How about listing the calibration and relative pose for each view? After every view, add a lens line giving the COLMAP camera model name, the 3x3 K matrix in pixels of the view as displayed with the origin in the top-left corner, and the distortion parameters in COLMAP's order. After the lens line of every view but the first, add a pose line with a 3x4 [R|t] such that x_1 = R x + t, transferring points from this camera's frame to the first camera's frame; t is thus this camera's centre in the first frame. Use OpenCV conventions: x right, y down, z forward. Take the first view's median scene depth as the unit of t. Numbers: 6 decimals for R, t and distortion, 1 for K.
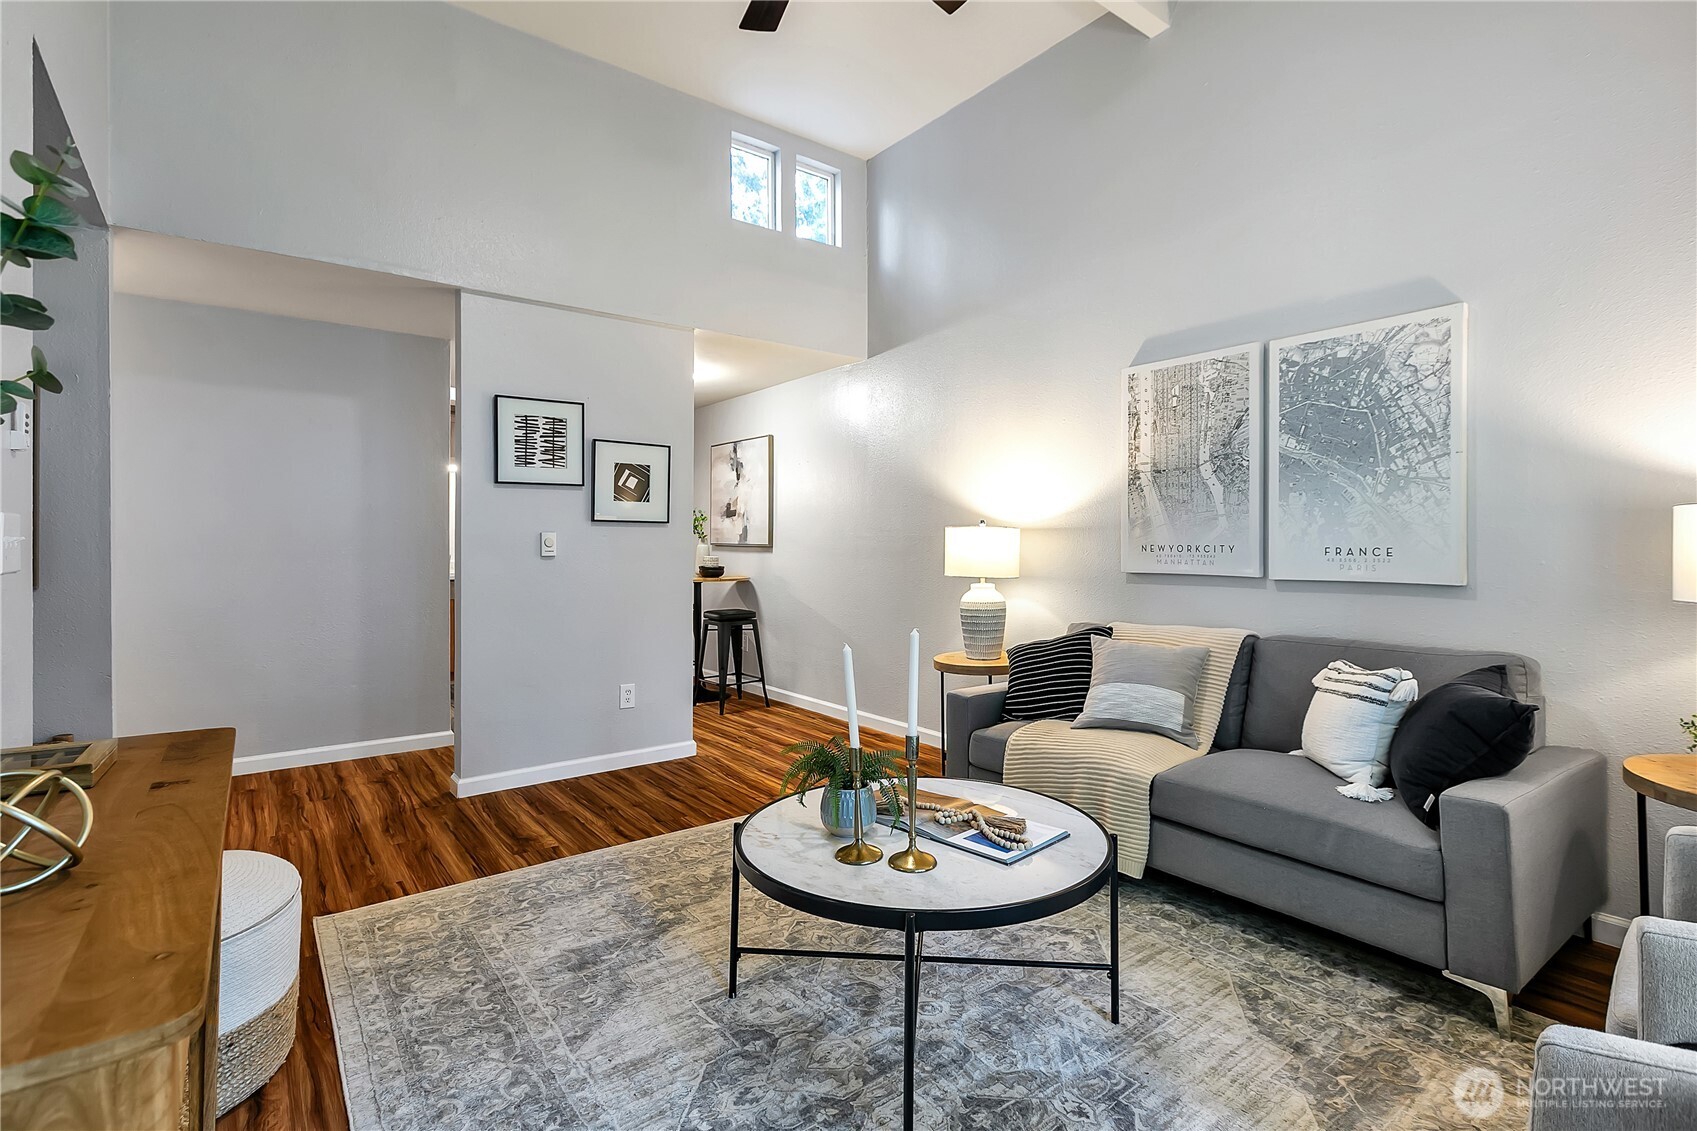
lens RADIAL K [[797.9, 0, 852.5], [0, 797.9, 544.0], [0, 0, 1]] dist [0.000945, -0.000326]
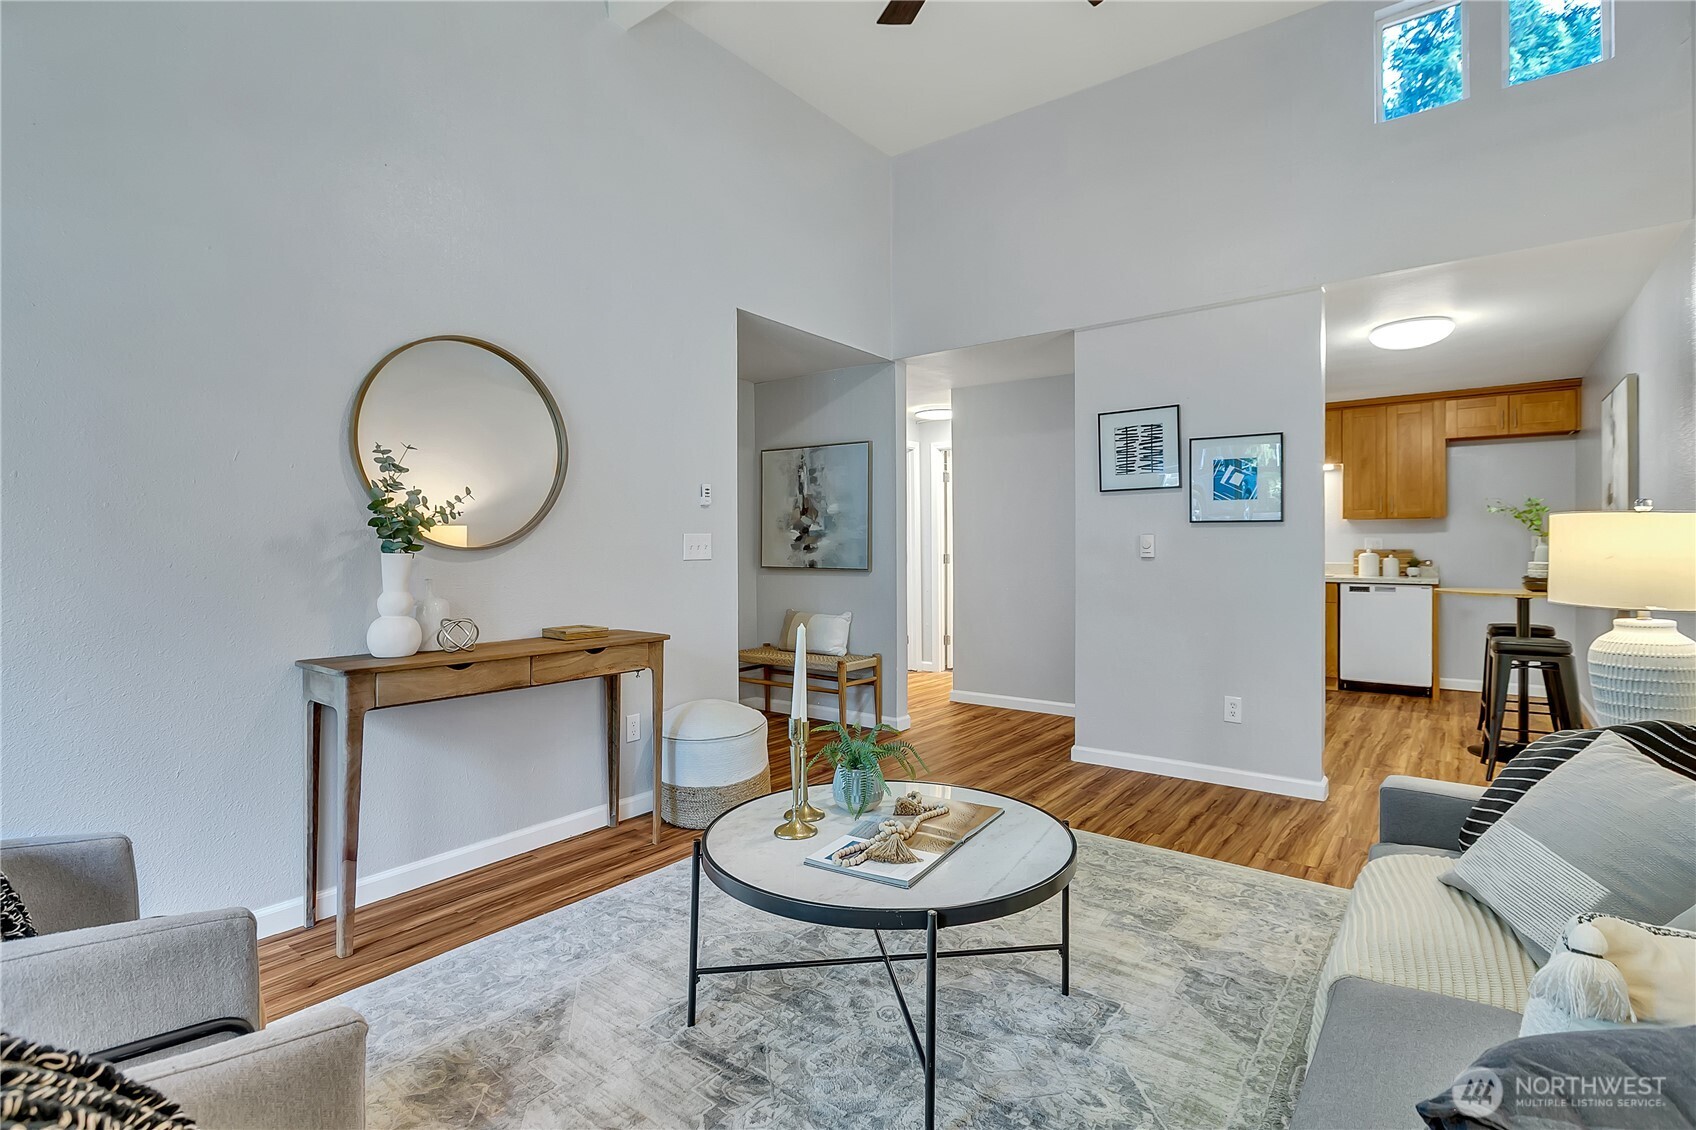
lens RADIAL K [[797.2, 0, 853.6], [0, 797.2, 546.2], [0, 0, 1]] dist [-0.001592, -0.000372]
pose [[0.265942, 0.000212, -0.963989, 0.526233], [0.002197, 0.999997, 0.000826, -0.001082], [0.963987, -0.002337, 0.265941, 0.350128]]
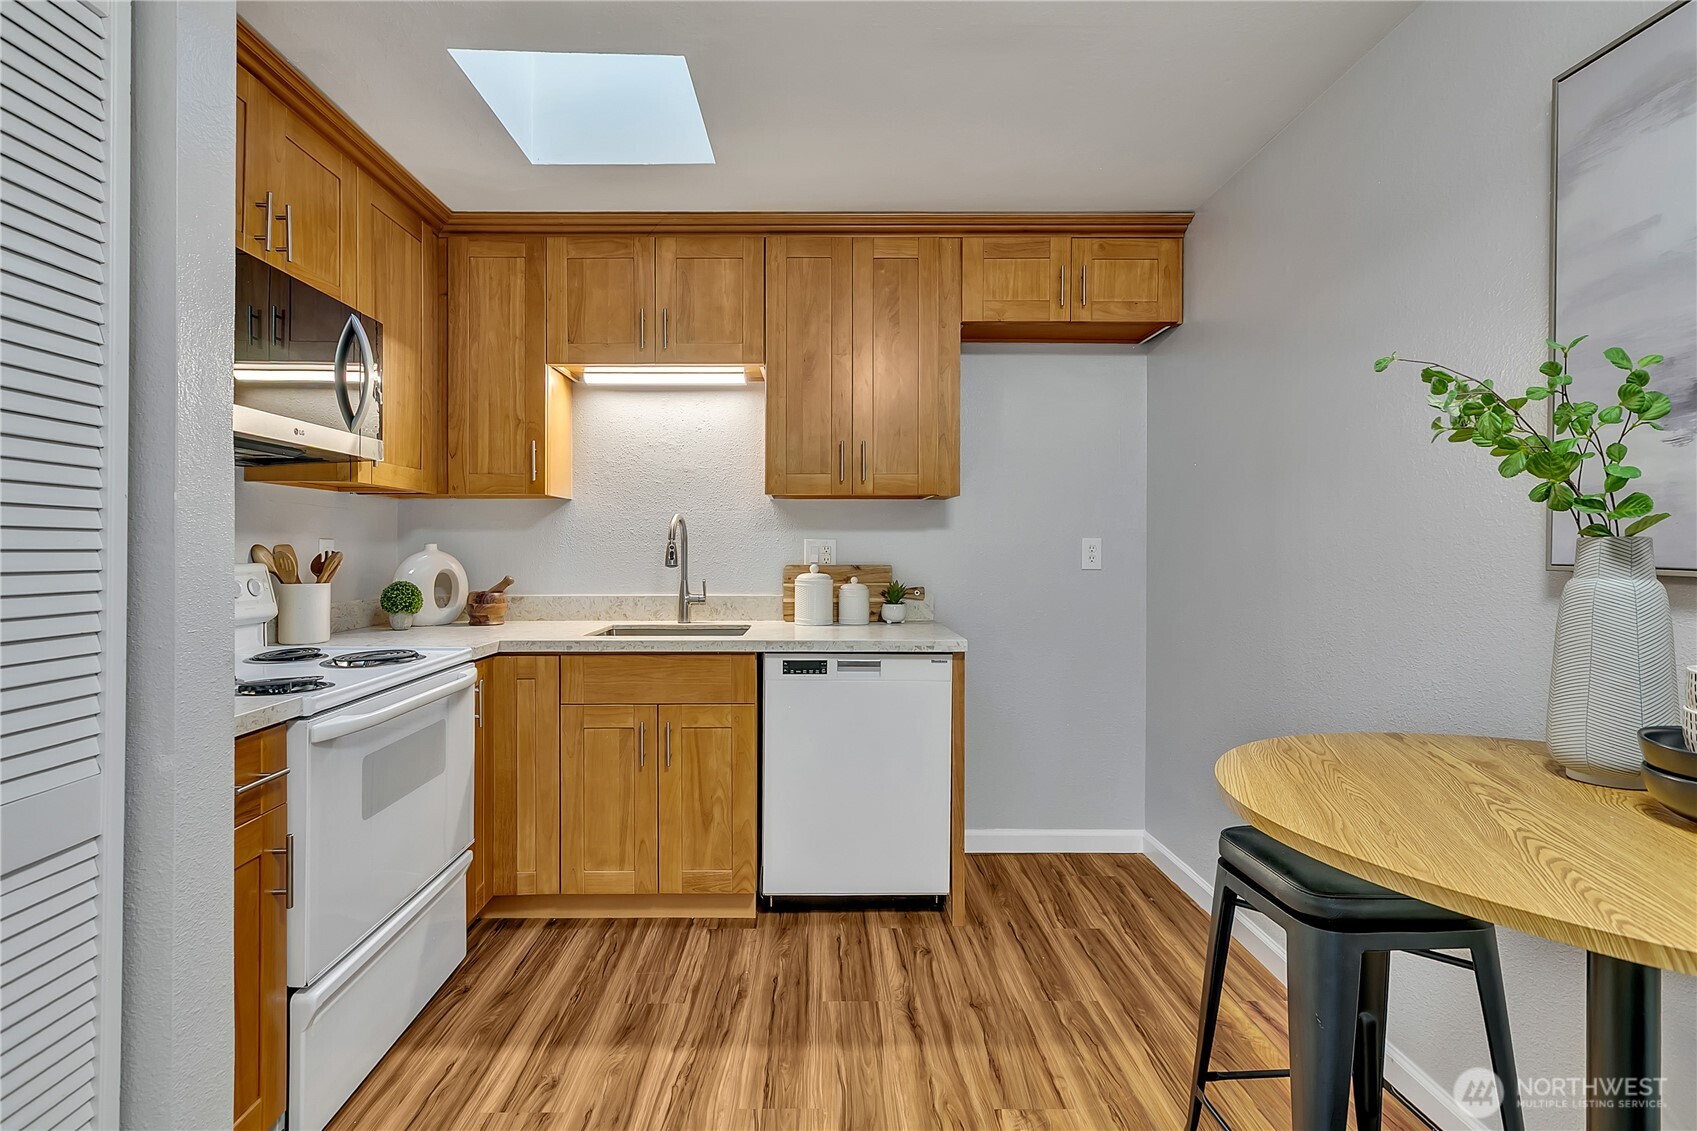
lens RADIAL K [[807.2, 0, 819.1], [0, 807.2, 549.4], [0, 0, 1]] dist [0.000386, 0.000394]
pose [[0.796279, 0.002611, -0.604924, -0.346990], [-0.001317, 0.999996, 0.002583, -0.007694], [0.604928, -0.001260, 0.796279, 1.248100]]
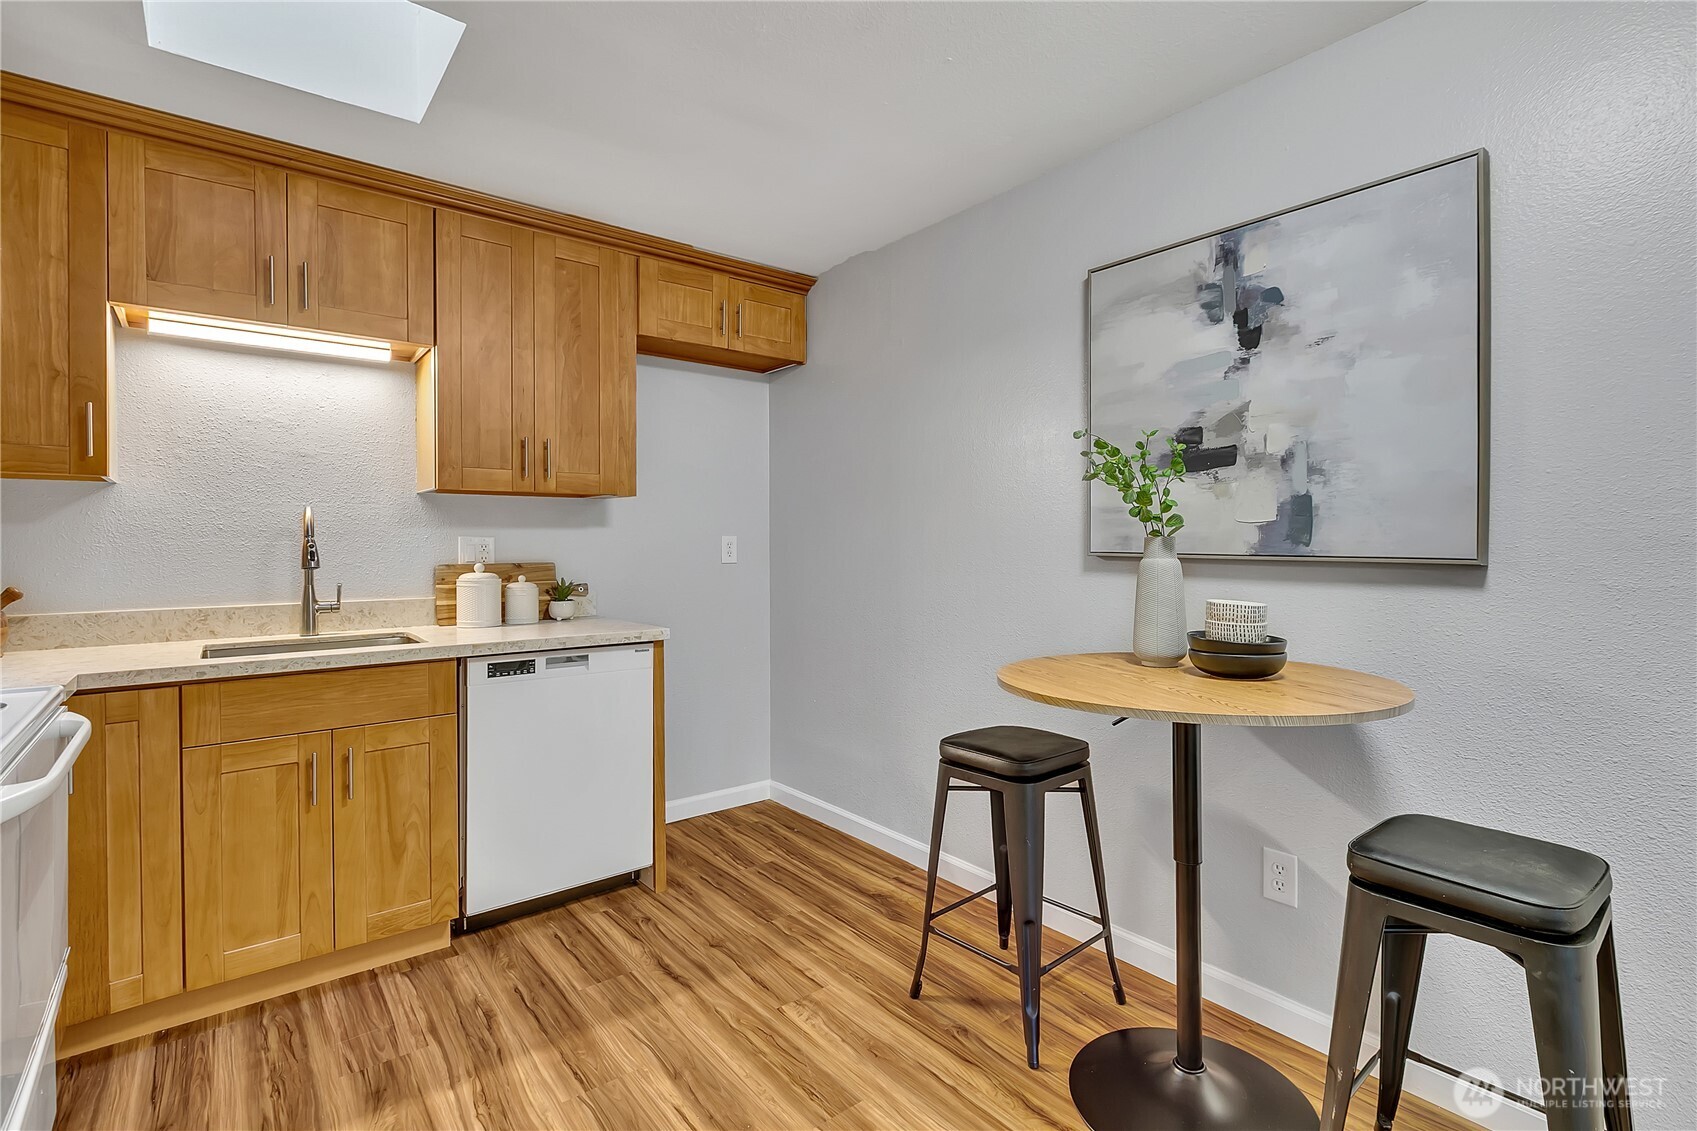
lens RADIAL K [[797.9, 0, 852.5], [0, 797.9, 544.0], [0, 0, 1]] dist [0.000945, -0.000326]
pose [[0.999652, -0.003814, 0.026114, -0.498754], [0.003814, 0.999993, 0.000053, -0.007549], [-0.026114, 0.000047, 0.999659, 1.129198]]
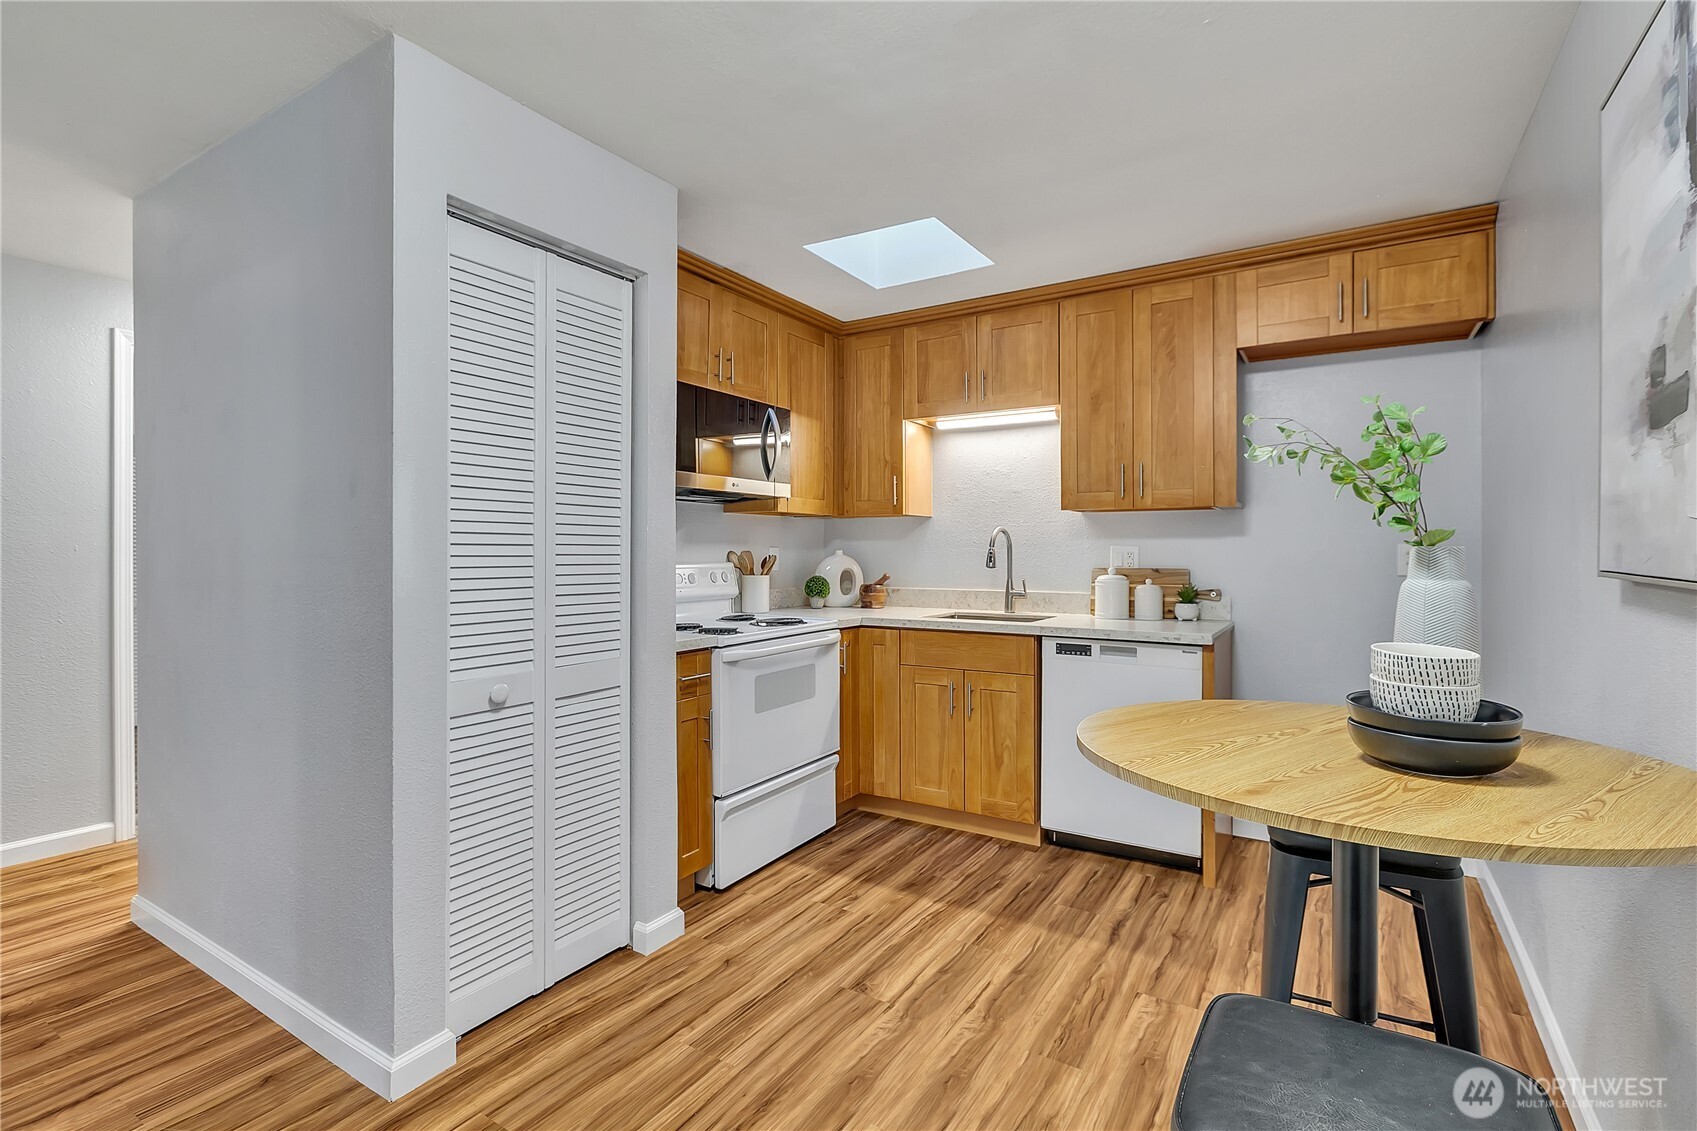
lens RADIAL K [[784.6, 0, 854.0], [0, 784.6, 548.5], [0, 0, 1]] dist [0.000108, 0.000381]
pose [[0.352022, -0.002318, -0.935989, -0.092628], [-0.001387, 0.999995, -0.002999, -0.009557], [0.935991, 0.002354, 0.352017, 1.276705]]
